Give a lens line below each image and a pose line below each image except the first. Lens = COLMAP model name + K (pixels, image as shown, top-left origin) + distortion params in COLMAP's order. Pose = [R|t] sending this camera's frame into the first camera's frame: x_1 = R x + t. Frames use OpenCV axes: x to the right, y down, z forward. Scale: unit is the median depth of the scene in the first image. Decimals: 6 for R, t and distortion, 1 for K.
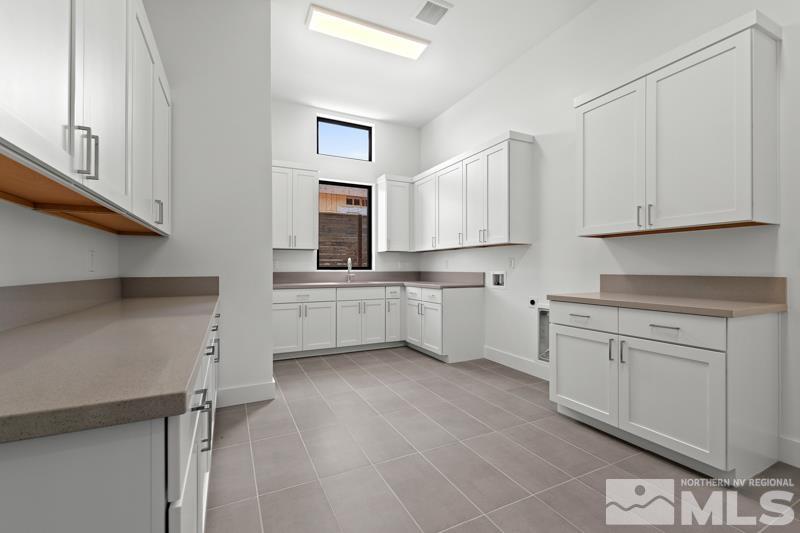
lens RADIAL K [[349.7, 0, 403.3], [0, 349.7, 264.6], [0, 0, 1]] dist [0.007187, -0.000596]
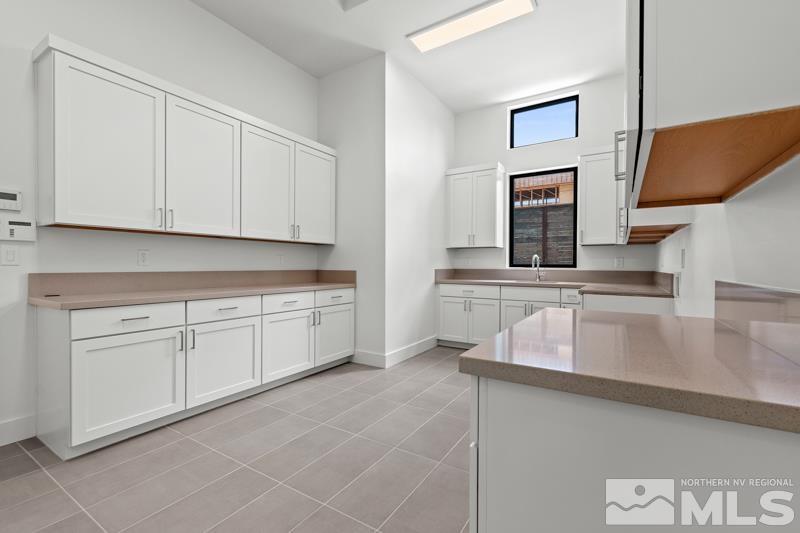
lens RADIAL K [[349.7, 0, 403.3], [0, 349.7, 264.6], [0, 0, 1]] dist [0.007187, -0.000596]
pose [[0.525627, 0.003745, -0.850707, 0.454764], [0.002428, 0.999980, 0.005902, 0.001135], [0.850711, -0.005168, 0.525608, 0.244910]]
